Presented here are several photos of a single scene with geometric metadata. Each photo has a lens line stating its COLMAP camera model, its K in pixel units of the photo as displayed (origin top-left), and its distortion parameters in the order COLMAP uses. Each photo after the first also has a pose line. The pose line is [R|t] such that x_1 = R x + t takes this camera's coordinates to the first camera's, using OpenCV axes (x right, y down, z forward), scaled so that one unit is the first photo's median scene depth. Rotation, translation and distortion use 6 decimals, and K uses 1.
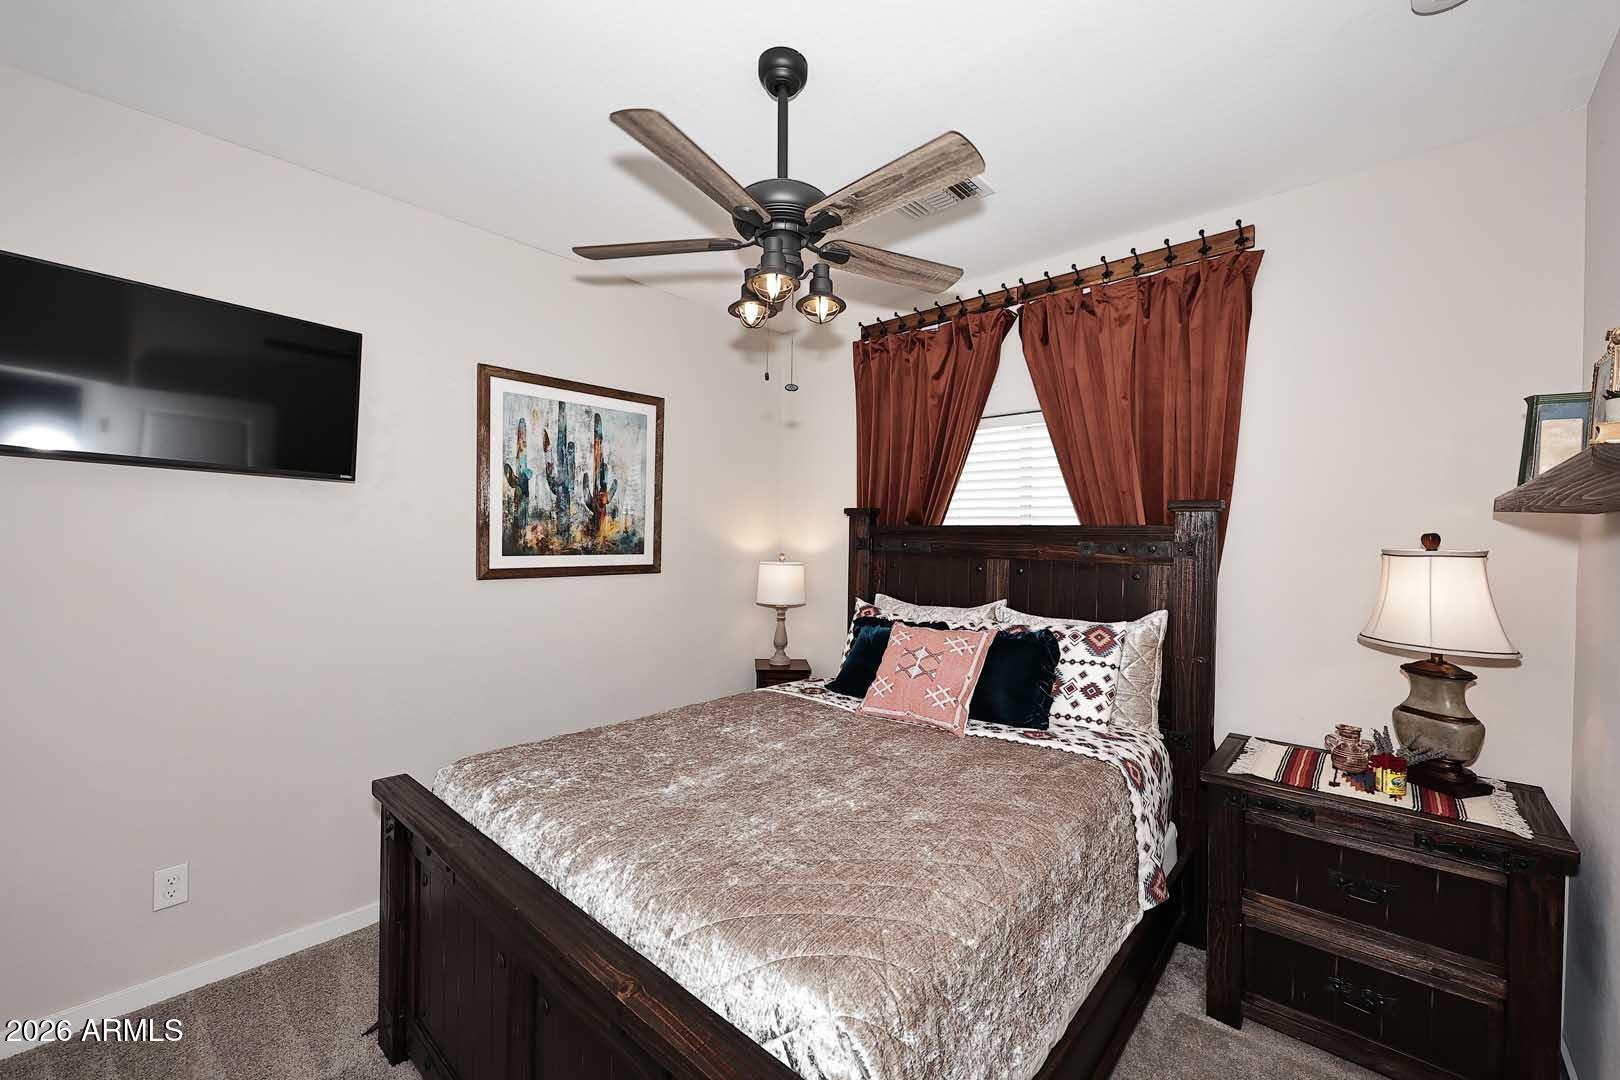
lens RADIAL K [[650.3, 0, 806.0], [0, 650.3, 543.1], [0, 0, 1]] dist [-0.000896, -0.000056]
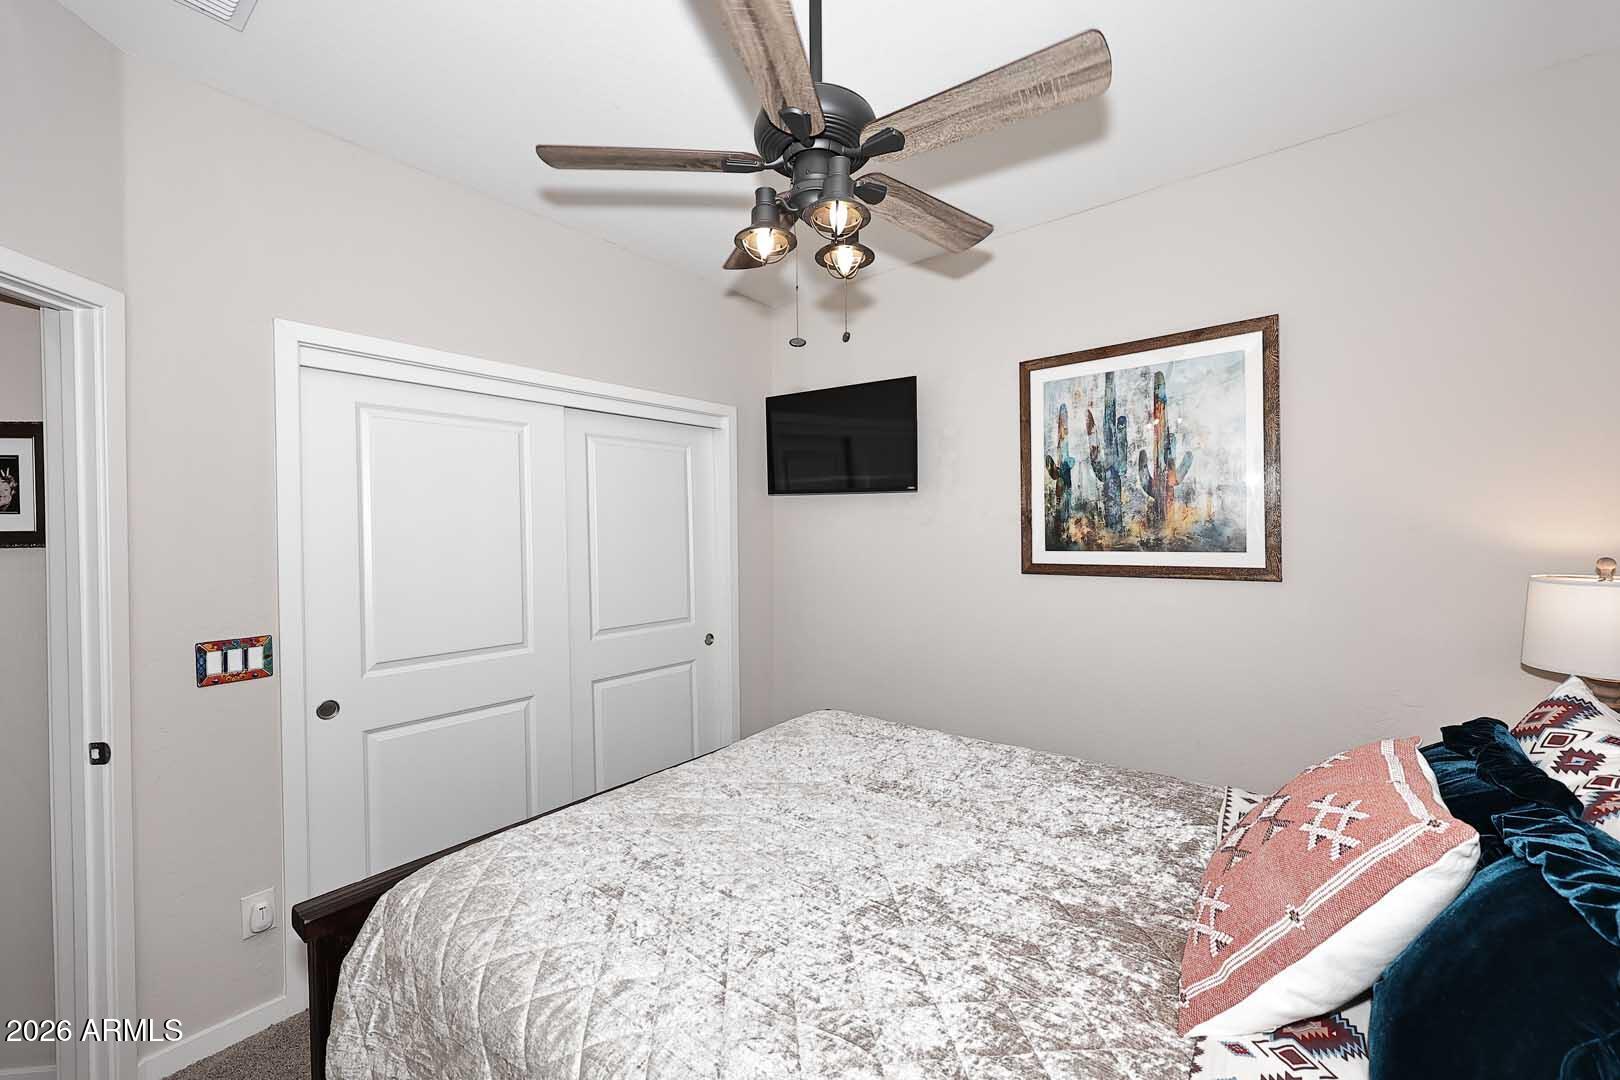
lens RADIAL K [[650.3, 0, 806.2], [0, 650.3, 533.4], [0, 0, 1]] dist [-0.000896, -0.000056]
pose [[0.058117, -0.005562, -0.998294, 0.456671], [0.009255, 0.999945, -0.005032, -0.004377], [0.998267, -0.008947, 0.058165, 0.550306]]
